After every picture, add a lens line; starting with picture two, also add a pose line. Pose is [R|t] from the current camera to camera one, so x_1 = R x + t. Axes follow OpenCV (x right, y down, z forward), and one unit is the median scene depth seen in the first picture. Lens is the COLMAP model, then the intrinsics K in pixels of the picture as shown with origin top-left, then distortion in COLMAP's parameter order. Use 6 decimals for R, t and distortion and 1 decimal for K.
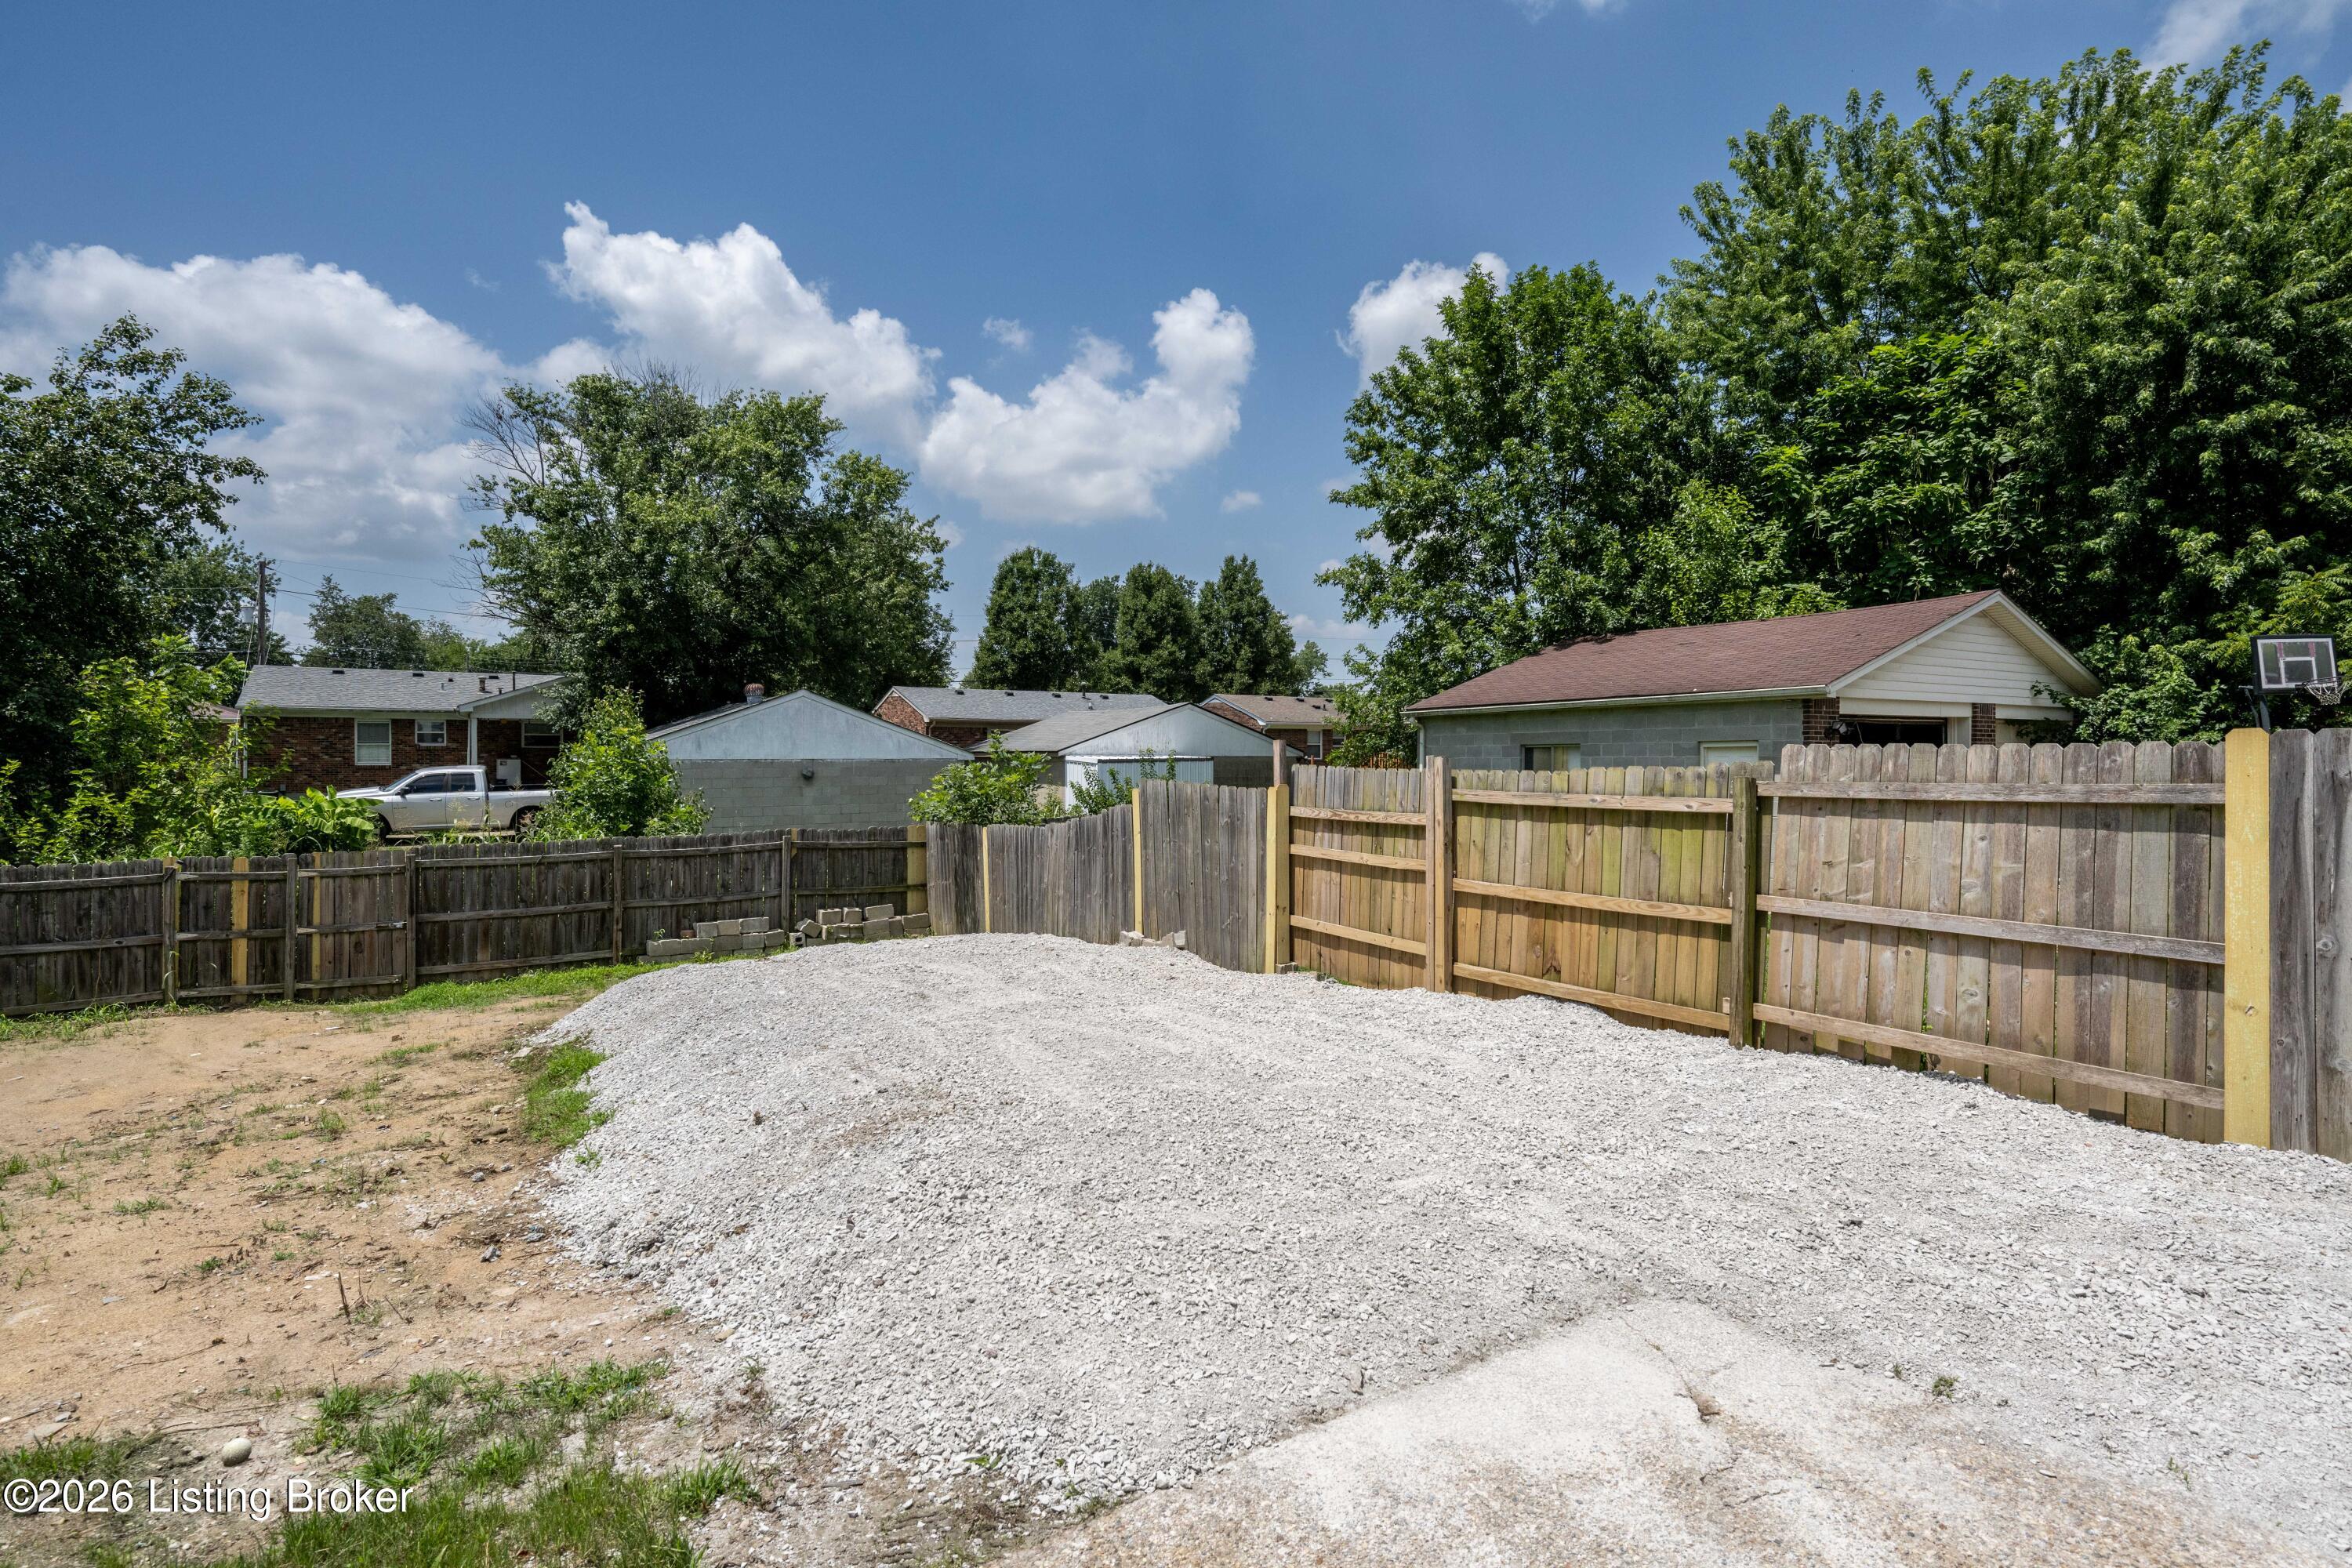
lens RADIAL K [[1183.0, 0, 1173.0], [0, 1183.0, 768.7], [0, 0, 1]] dist [-0.003922, -0.000541]
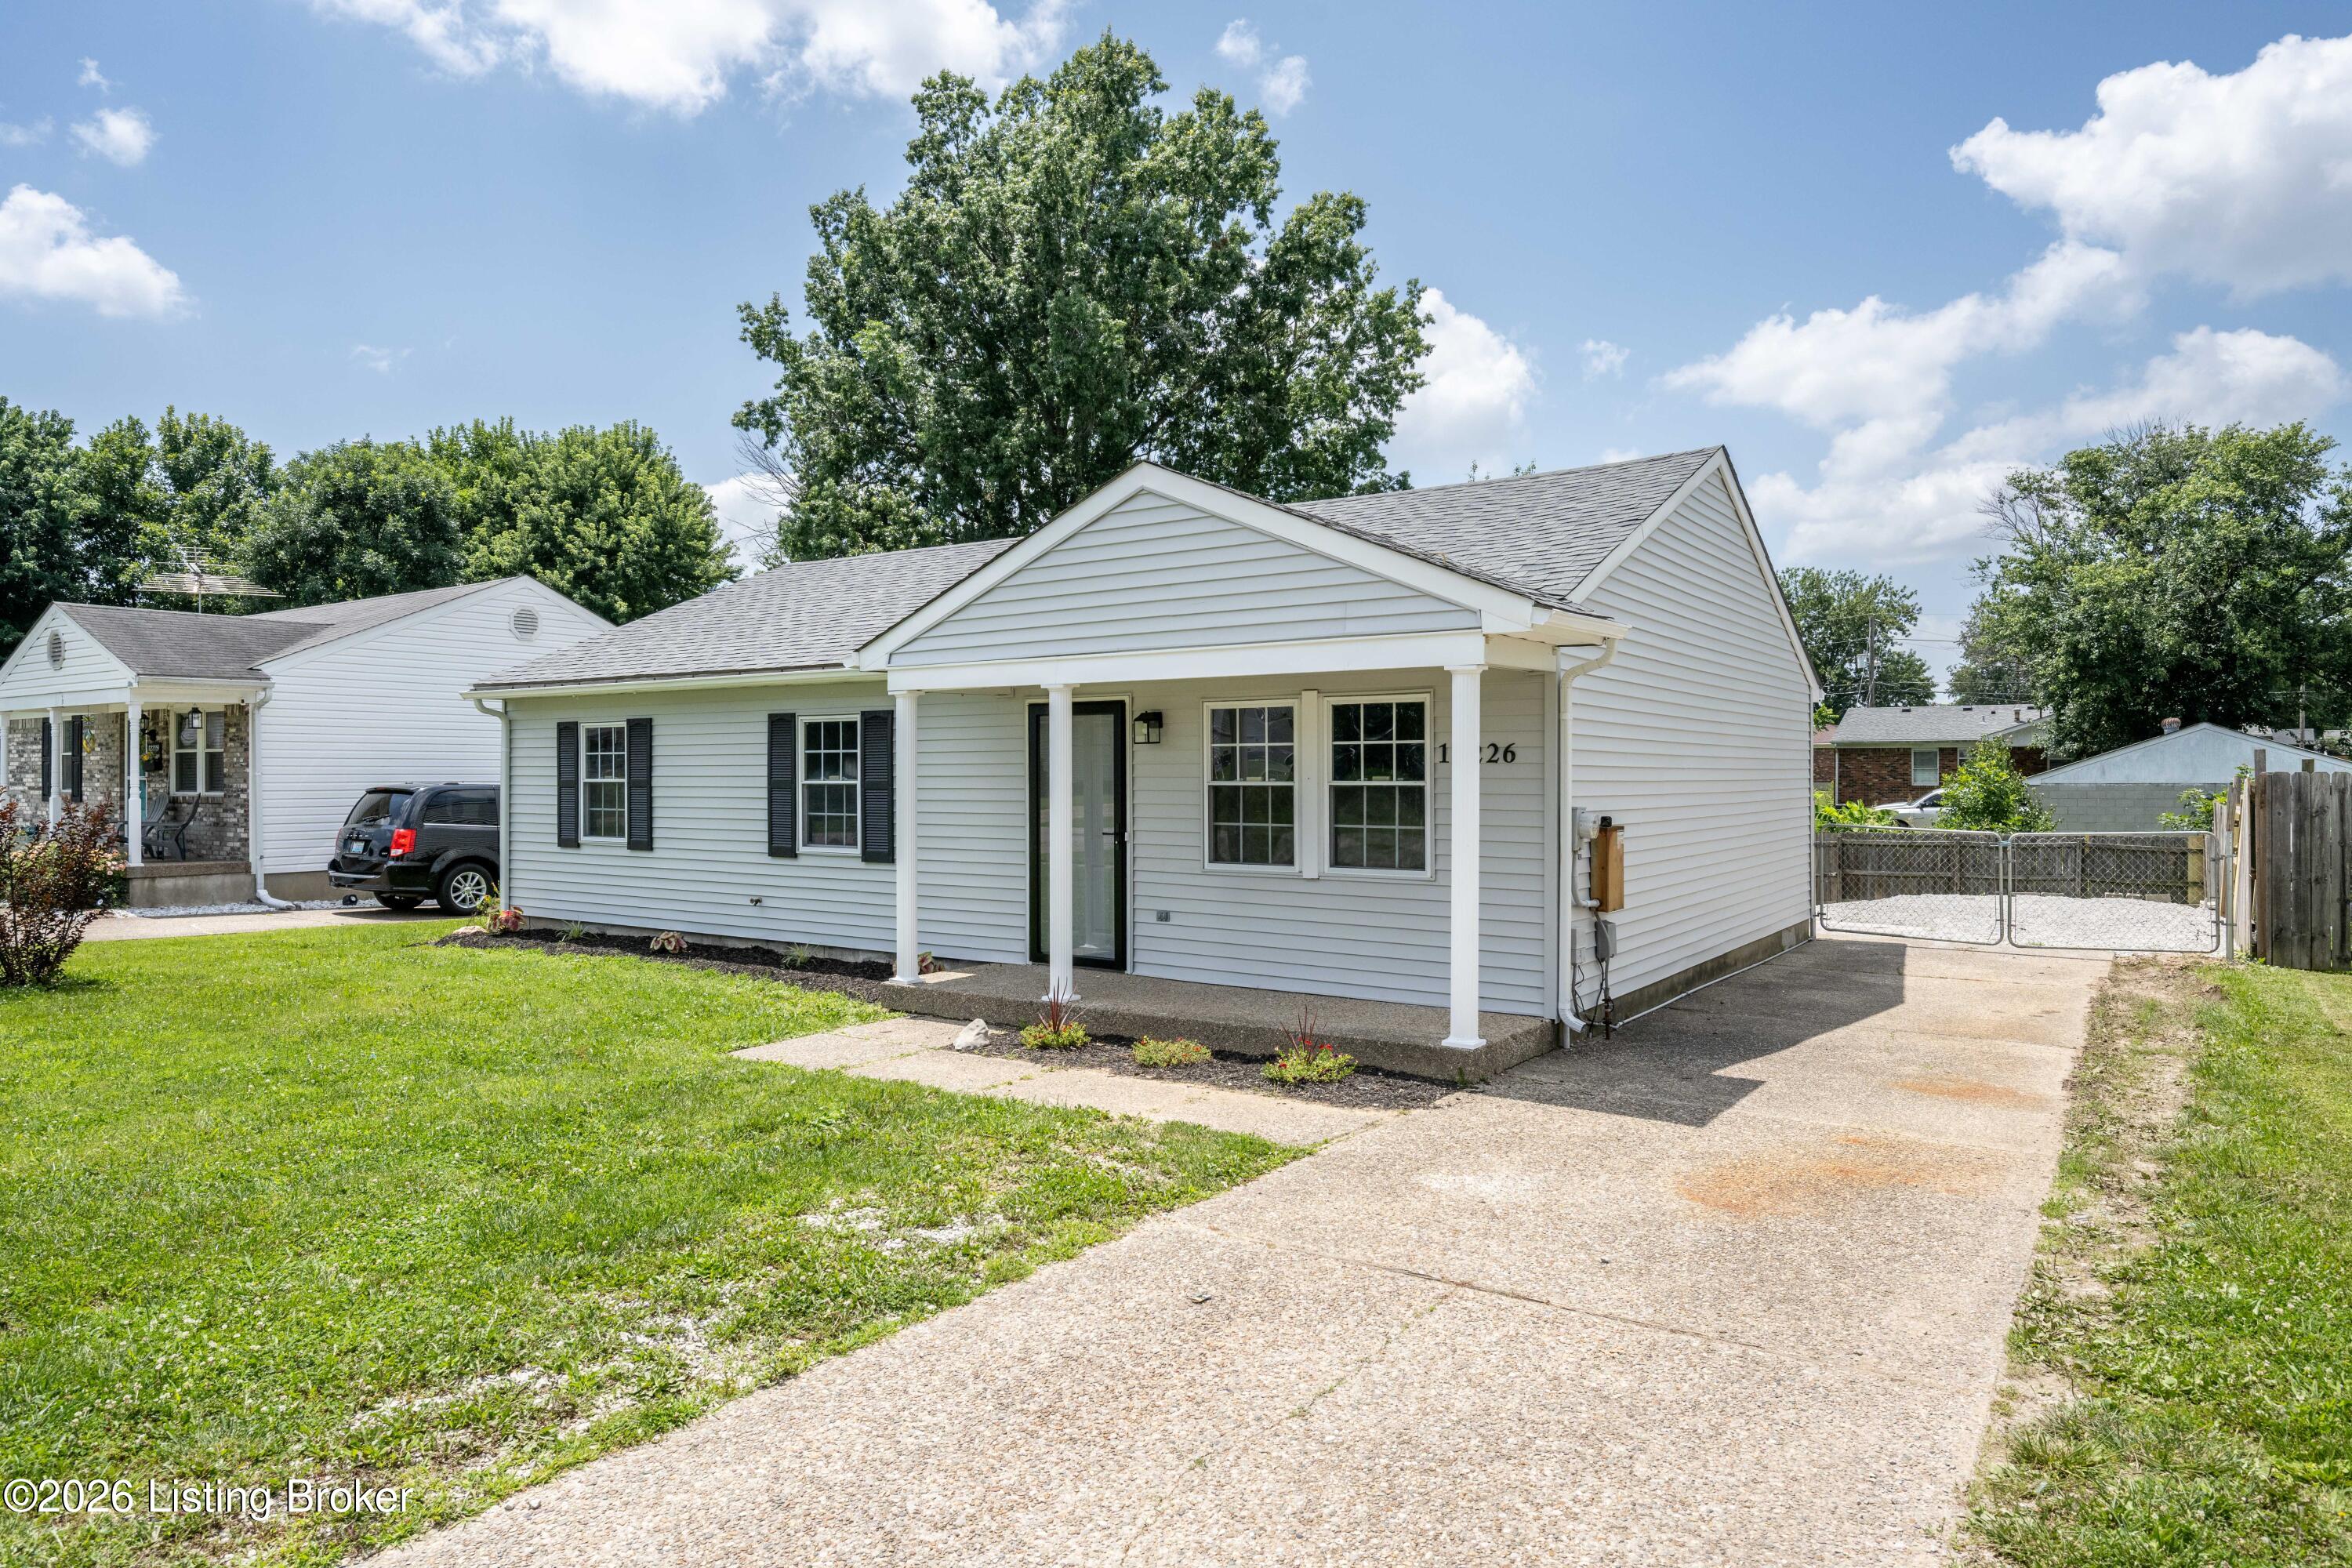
lens RADIAL K [[1412.2, 0, 1166.8], [0, 1412.2, 779.4], [0, 0, 1]] dist [-0.003119, -0.001379]
pose [[0.393737, 0.003457, -0.919217, 0.841987], [-0.008810, 0.999961, -0.000013, -0.004608], [0.919181, 0.008104, 0.393752, -0.717243]]
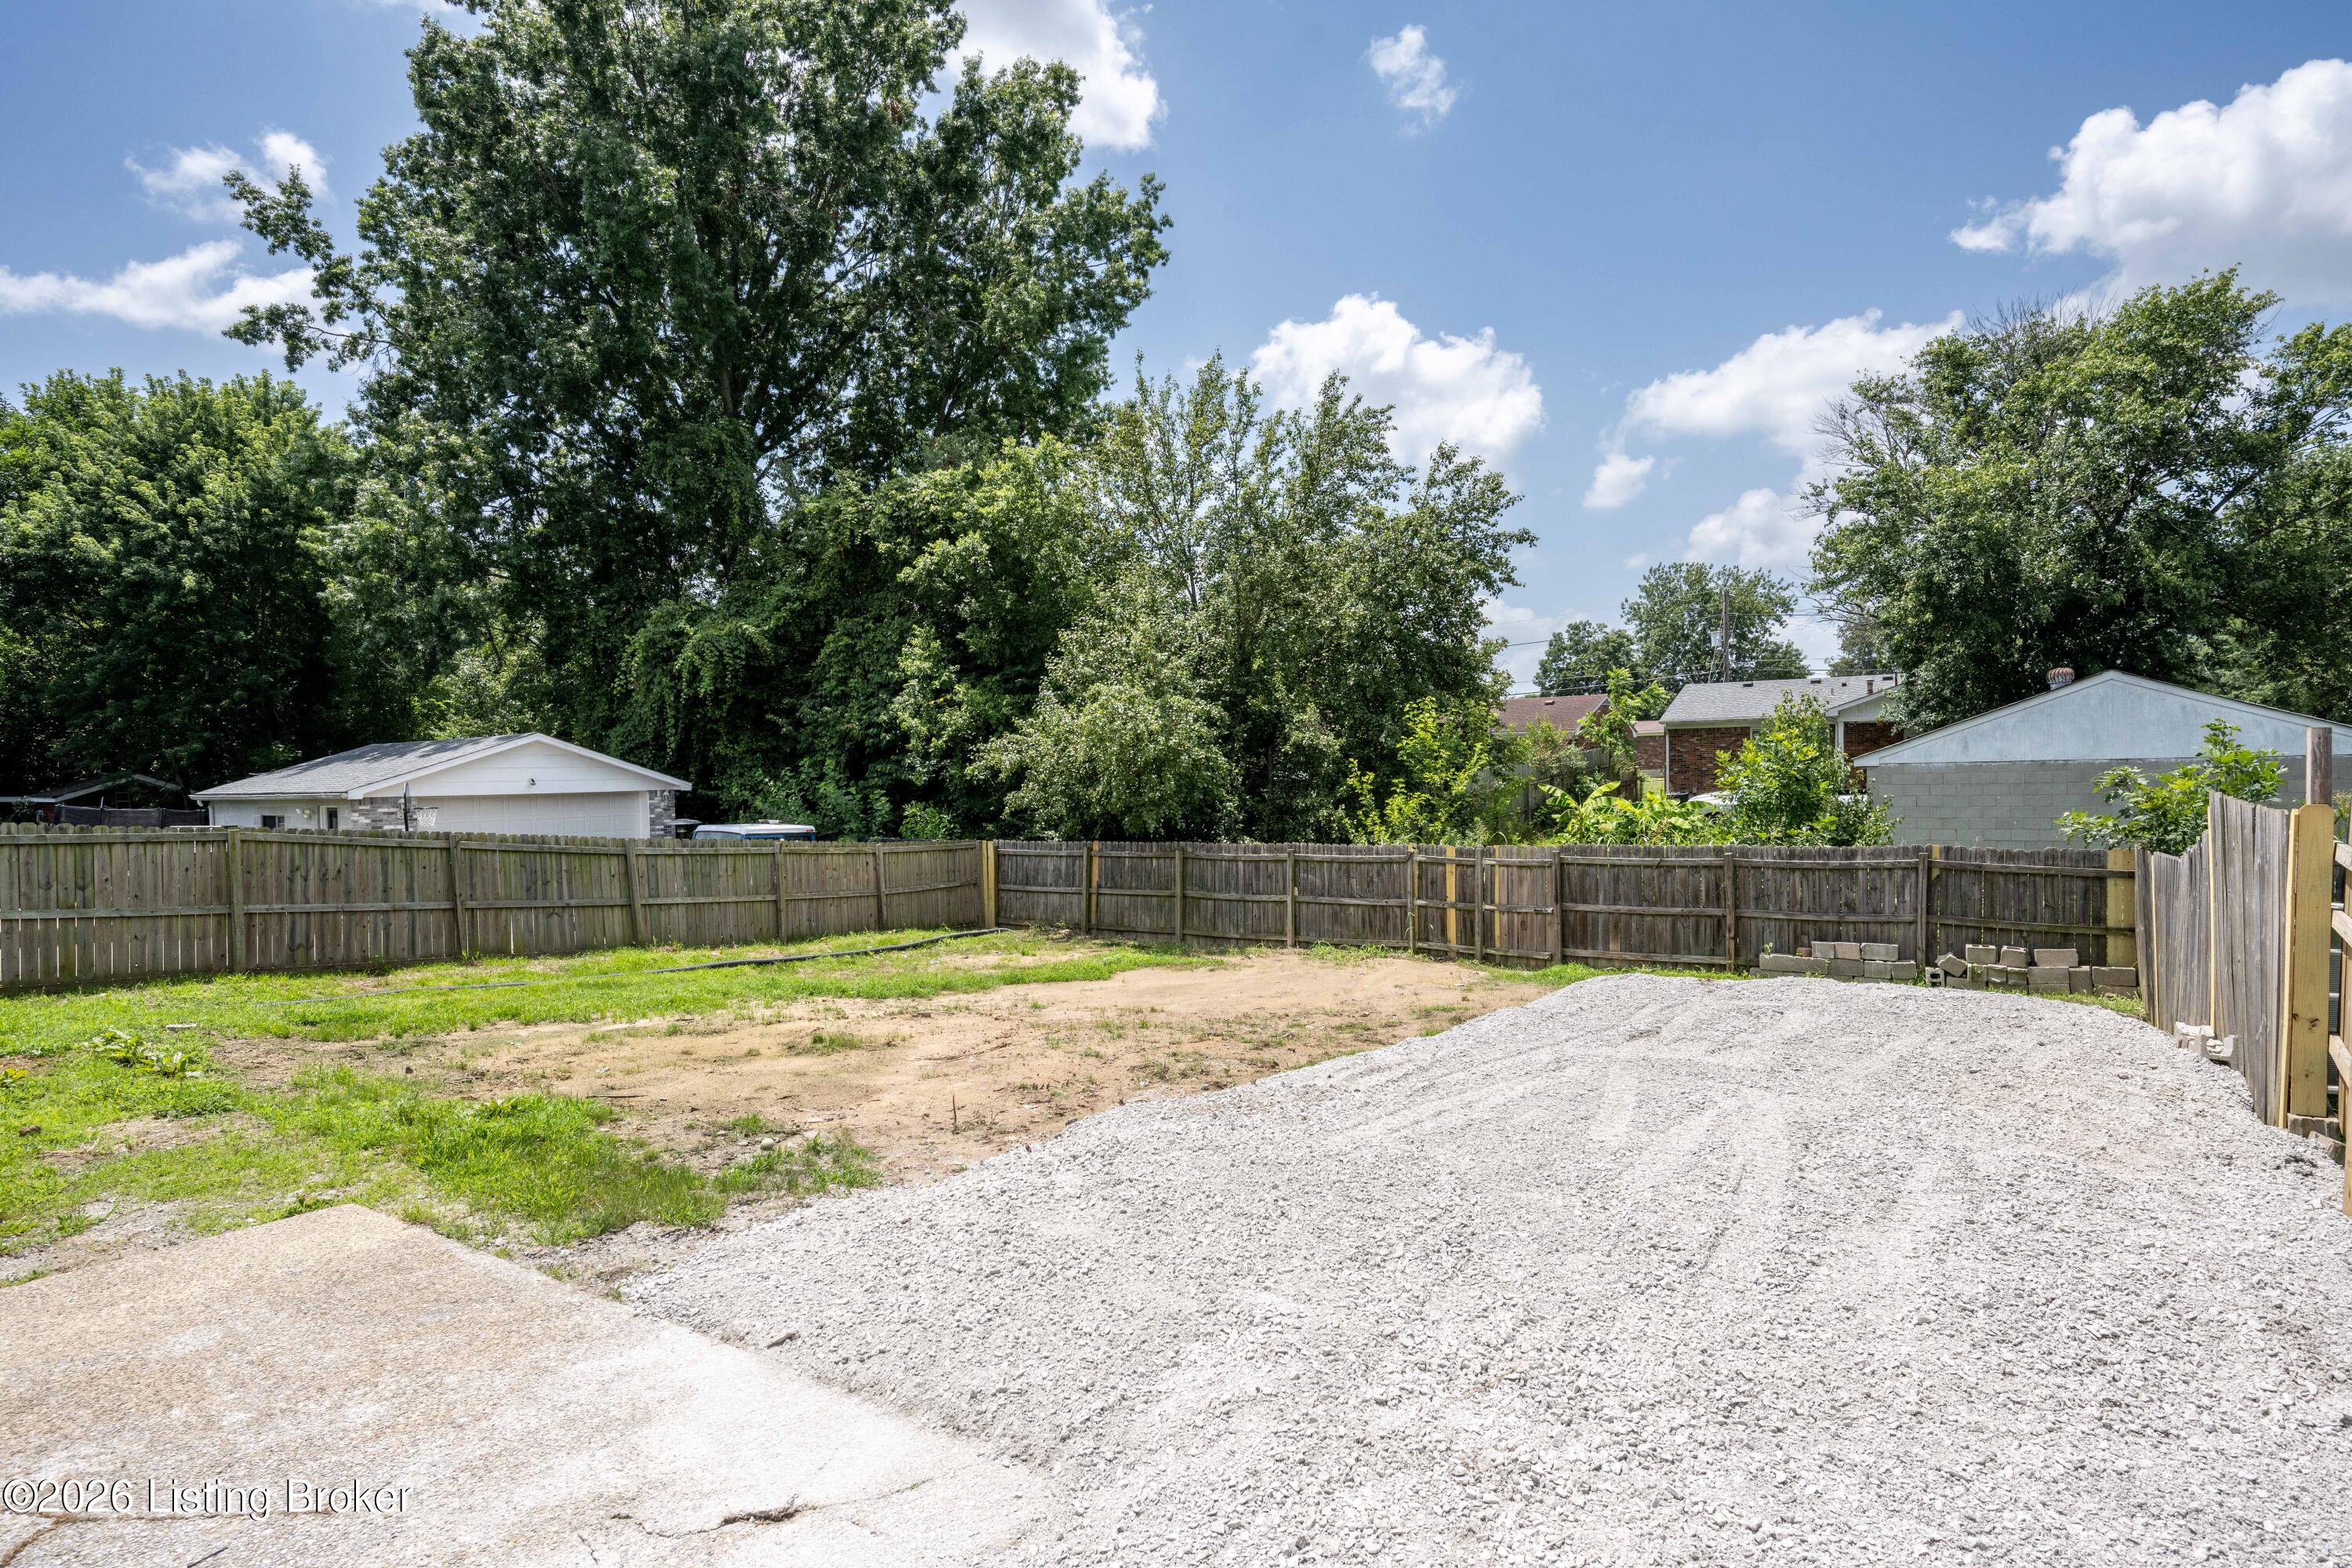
lens RADIAL K [[1199.0, 0, 1205.2], [0, 1199.0, 807.5], [0, 0, 1]] dist [0.001938, 0.000183]
pose [[0.409597, 0.019404, -0.912060, 0.262682], [0.010506, 0.999607, 0.025985, -0.004378], [0.912206, -0.020225, 0.409232, 0.180083]]
